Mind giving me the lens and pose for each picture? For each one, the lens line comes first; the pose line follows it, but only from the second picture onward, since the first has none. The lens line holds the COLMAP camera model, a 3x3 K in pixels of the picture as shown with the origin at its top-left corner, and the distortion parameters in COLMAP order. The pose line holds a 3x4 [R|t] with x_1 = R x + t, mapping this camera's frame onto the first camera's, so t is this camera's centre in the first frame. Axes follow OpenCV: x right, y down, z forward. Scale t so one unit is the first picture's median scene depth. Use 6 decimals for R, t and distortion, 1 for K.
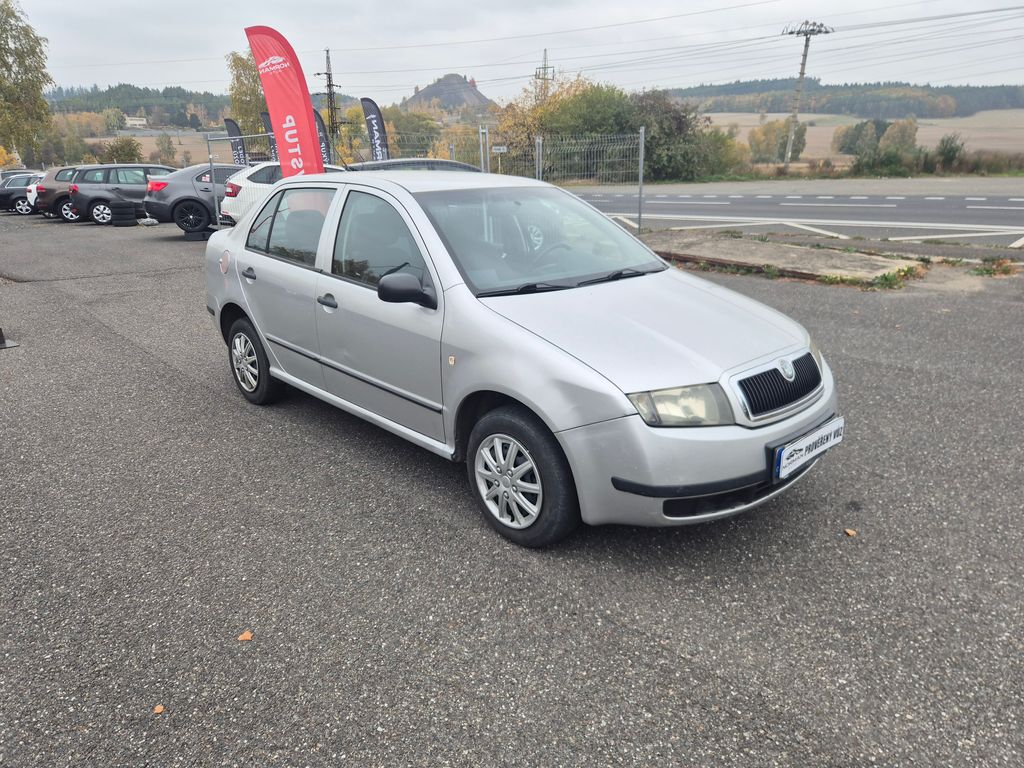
lens RADIAL K [[684.2, 0, 503.5], [0, 684.2, 384.4], [0, 0, 1]] dist [0.057473, -0.039944]
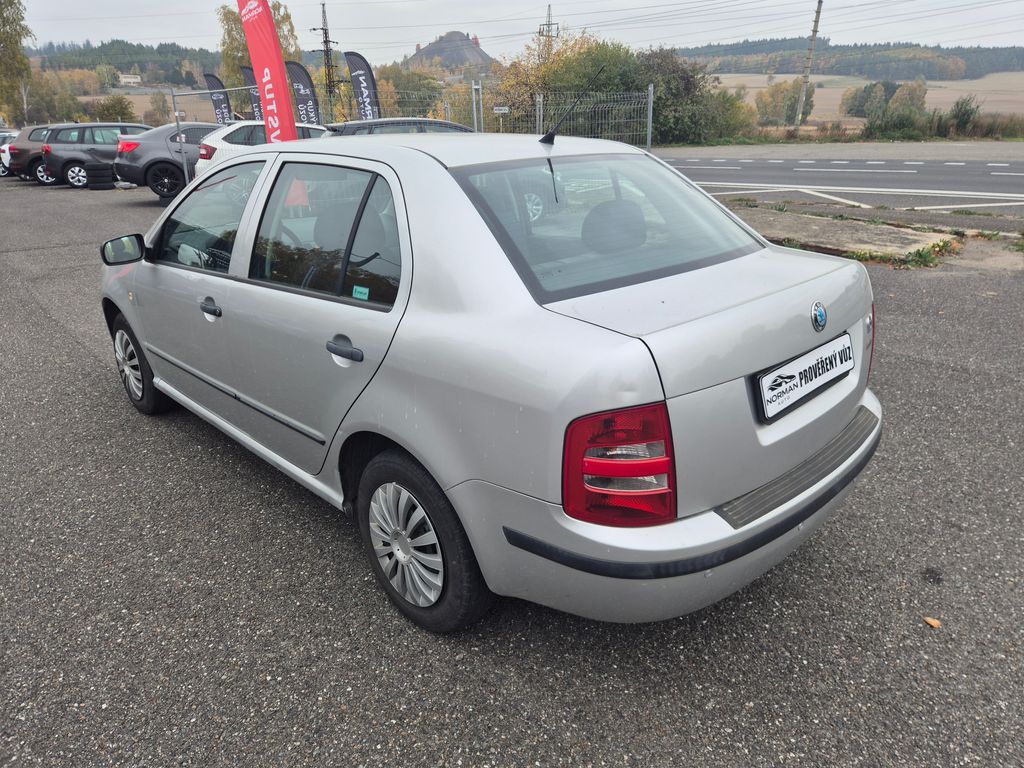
lens RADIAL K [[684.2, 0, 512.1], [0, 684.2, 378.7], [0, 0, 1]] dist [0.057473, -0.039944]
pose [[0.999965, 0.002007, 0.008160, 0.011334], [-0.002350, 0.999103, 0.042286, -0.024965], [-0.008067, -0.042303, 0.999072, 0.081411]]
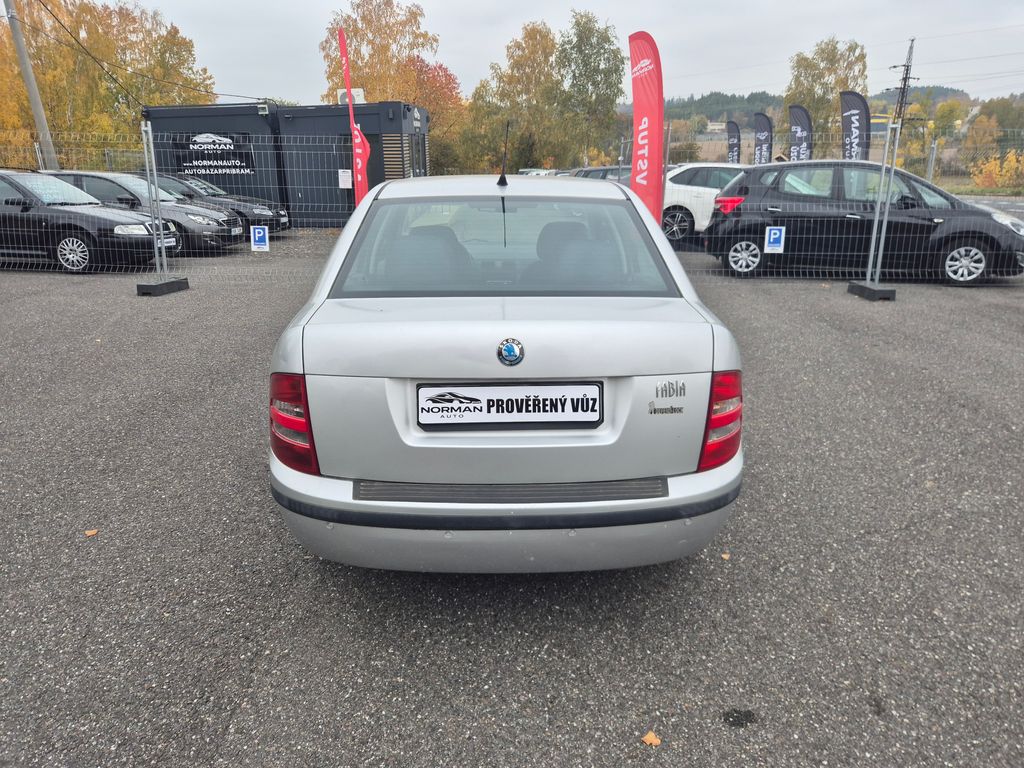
lens RADIAL K [[684.2, 0, 508.4], [0, 684.2, 380.8], [0, 0, 1]] dist [0.057473, -0.039944]
pose [[0.738612, 0.215704, -0.638690, 0.230909], [-0.219985, 0.972685, 0.074102, -0.040845], [0.637228, 0.085769, 0.765888, 0.120446]]
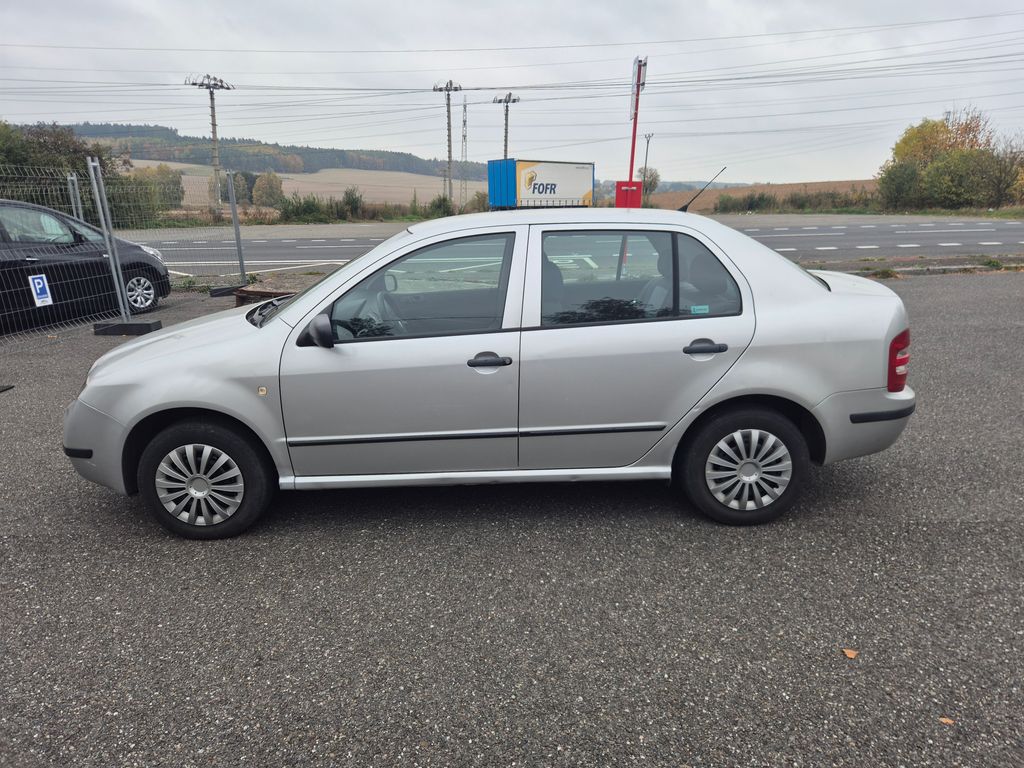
lens RADIAL K [[684.2, 0, 507.8], [0, 684.2, 379.2], [0, 0, 1]] dist [0.057473, -0.039944]
pose [[0.679324, -0.175958, 0.712431, -0.334925], [0.225426, 0.973924, 0.025592, -0.039866], [-0.698357, 0.143215, 0.701276, 0.142995]]
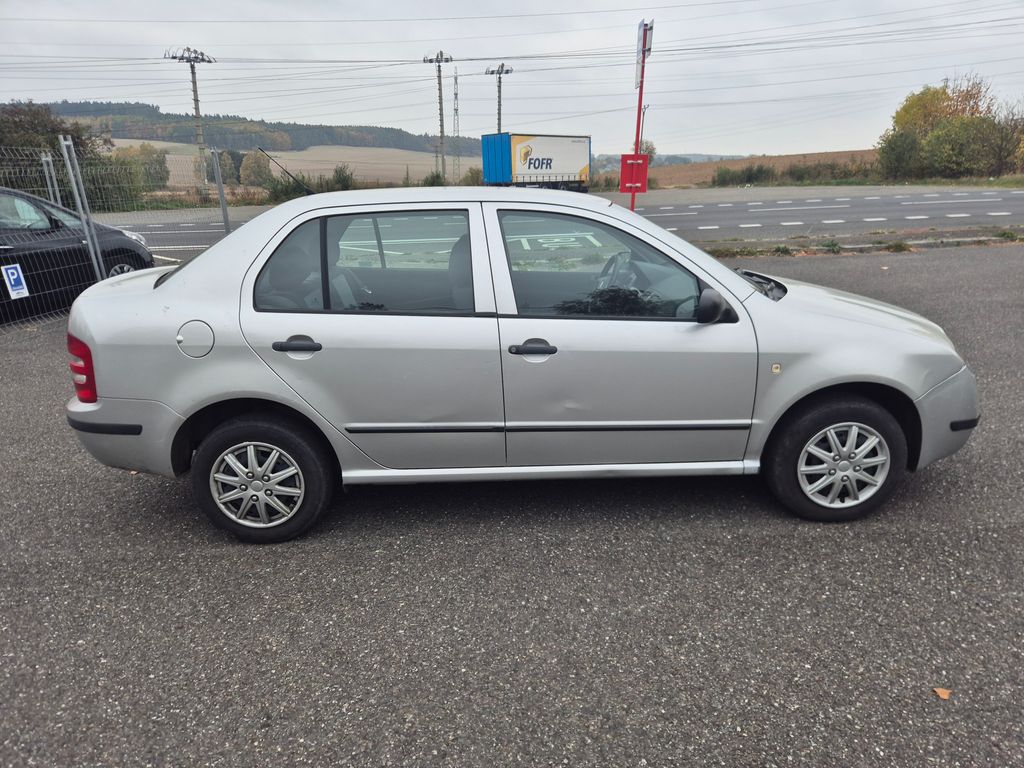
lens RADIAL K [[684.2, 0, 516.1], [0, 684.2, 393.5], [0, 0, 1]] dist [0.057473, -0.039944]
pose [[0.664059, -0.225179, 0.712966, -0.315789], [0.242929, 0.966815, 0.079088, -0.051568], [-0.707115, 0.120681, 0.696724, 0.176913]]
